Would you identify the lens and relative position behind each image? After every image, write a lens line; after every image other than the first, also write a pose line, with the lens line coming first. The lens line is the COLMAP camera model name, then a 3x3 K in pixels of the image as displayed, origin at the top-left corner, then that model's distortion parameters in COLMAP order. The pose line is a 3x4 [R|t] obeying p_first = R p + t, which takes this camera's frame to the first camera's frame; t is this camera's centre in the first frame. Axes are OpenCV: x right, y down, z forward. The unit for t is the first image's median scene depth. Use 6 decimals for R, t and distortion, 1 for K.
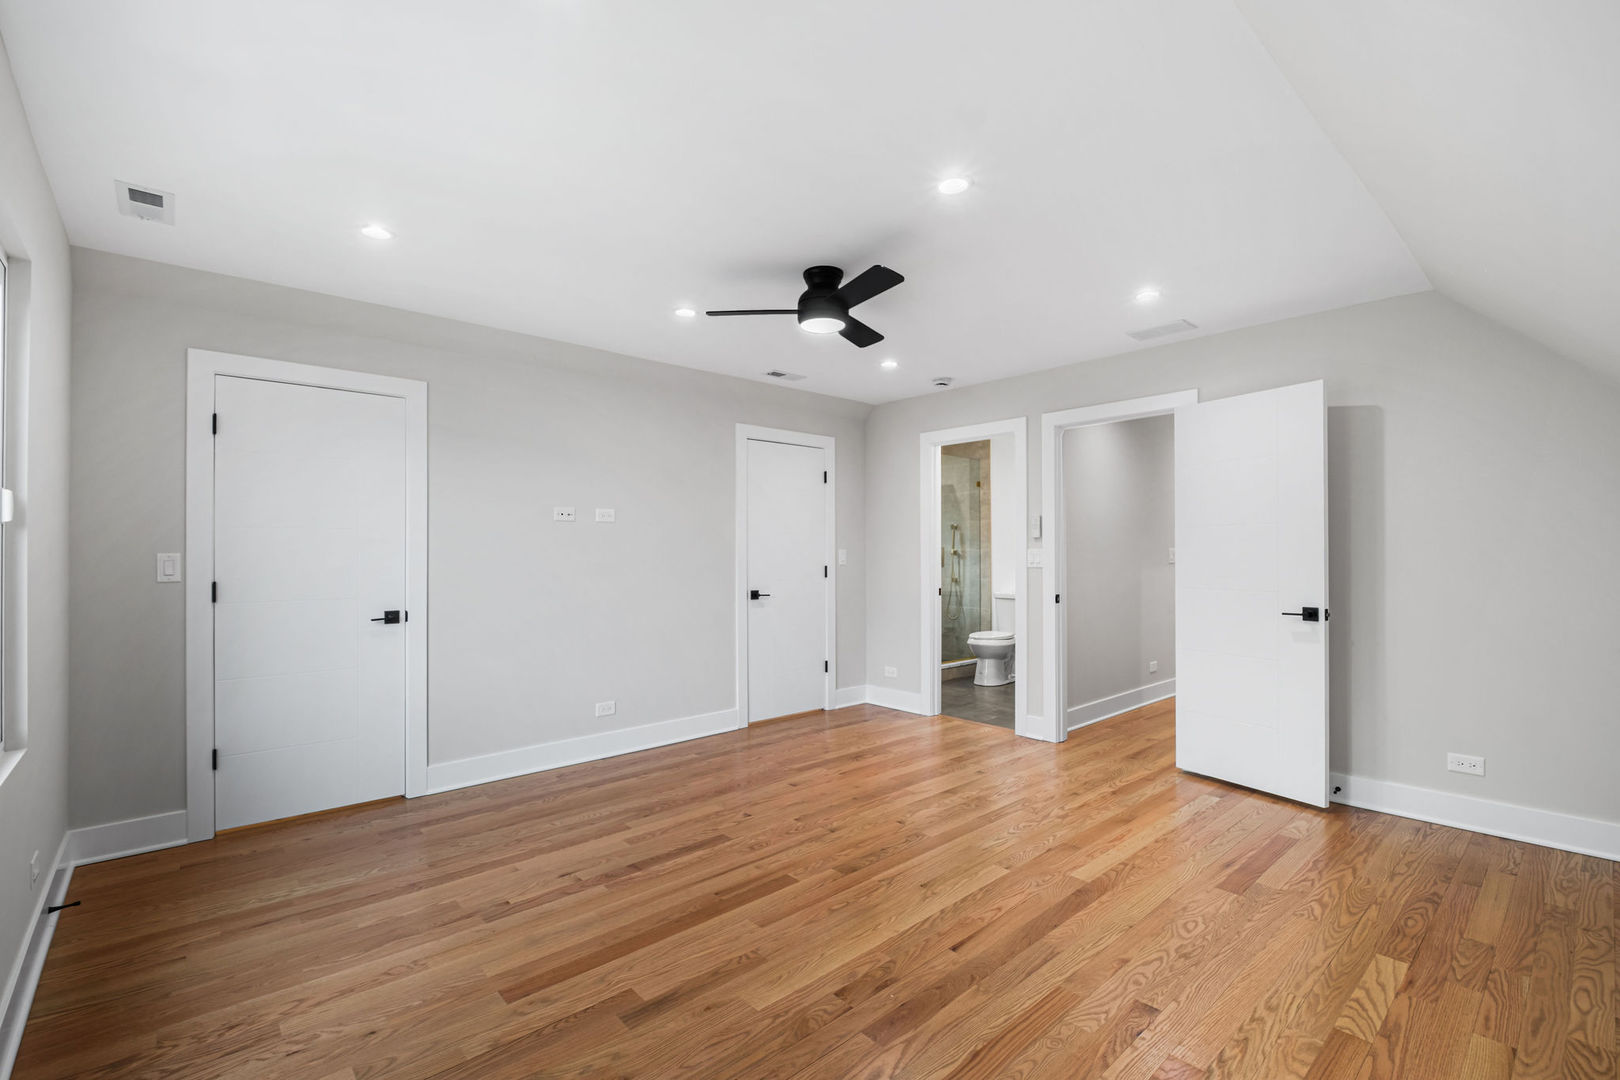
lens RADIAL K [[718.6, 0, 794.9], [0, 718.6, 547.8], [0, 0, 1]] dist [-0.003264, -0.001160]
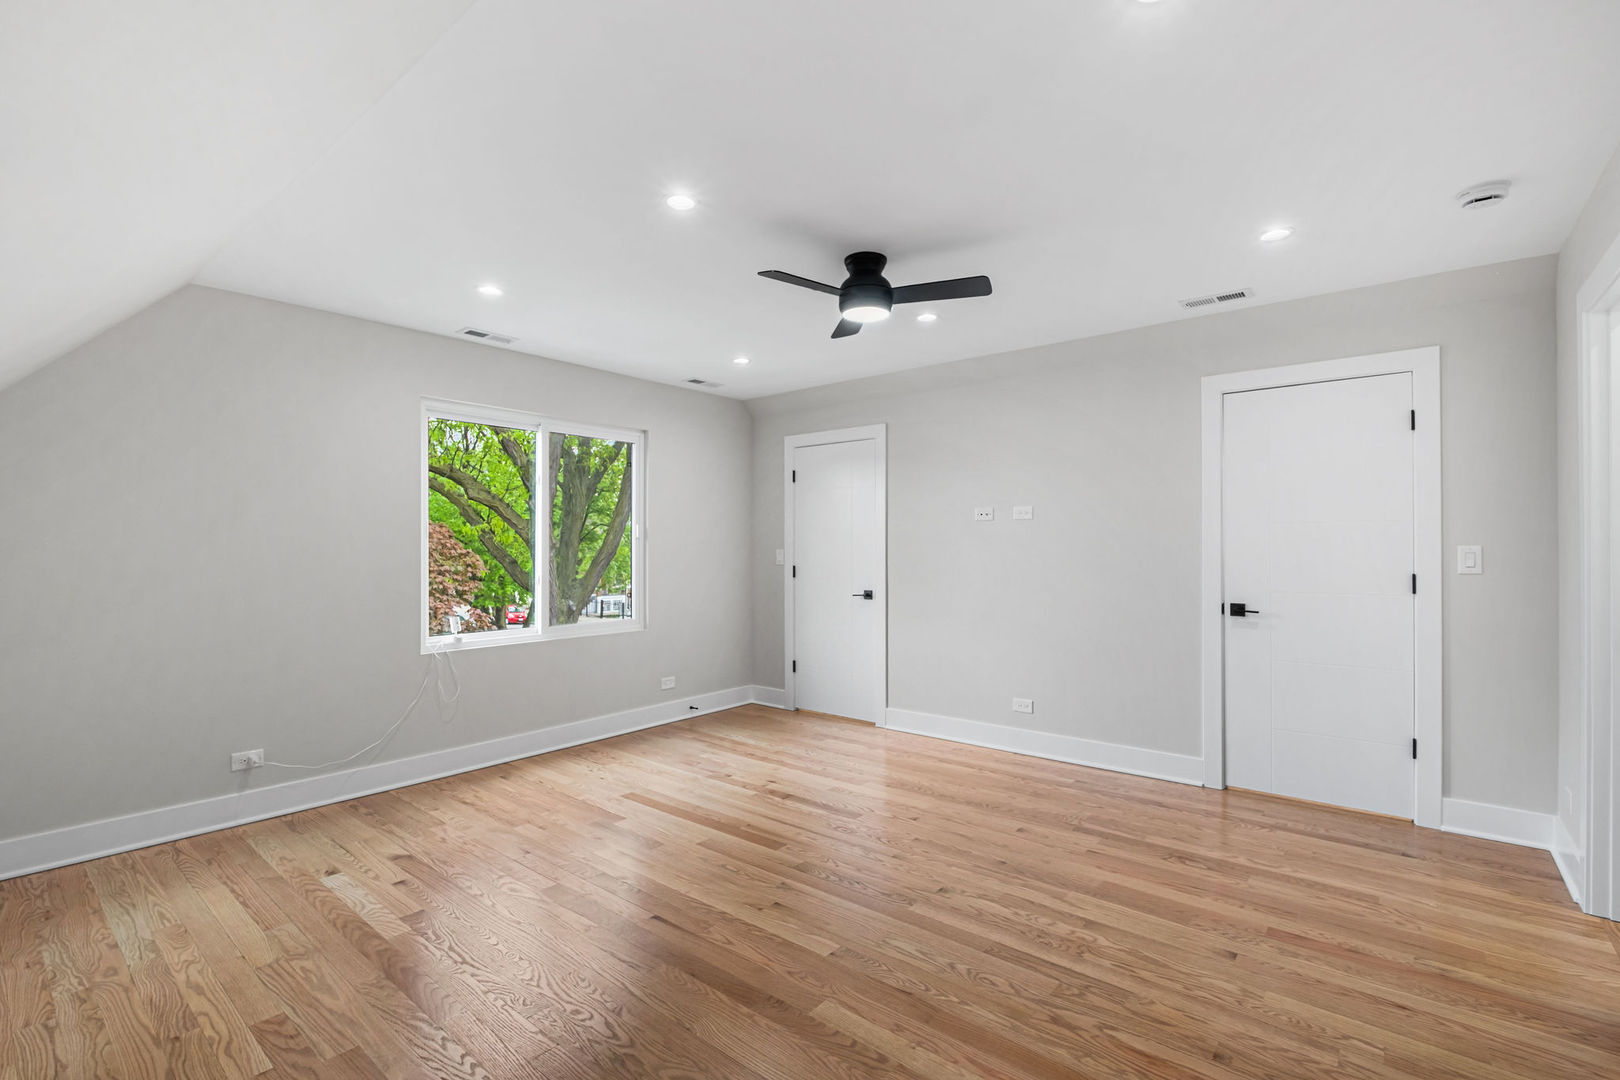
lens RADIAL K [[733.0, 0, 810.0], [0, 733.0, 540.0], [0, 0, 1]] dist [-0.003510, -0.000534]
pose [[0.147653, -0.005029, -0.989026, 0.970733], [0.009589, 0.999947, -0.003653, -0.008474], [0.988993, -0.008944, 0.147693, 0.761470]]
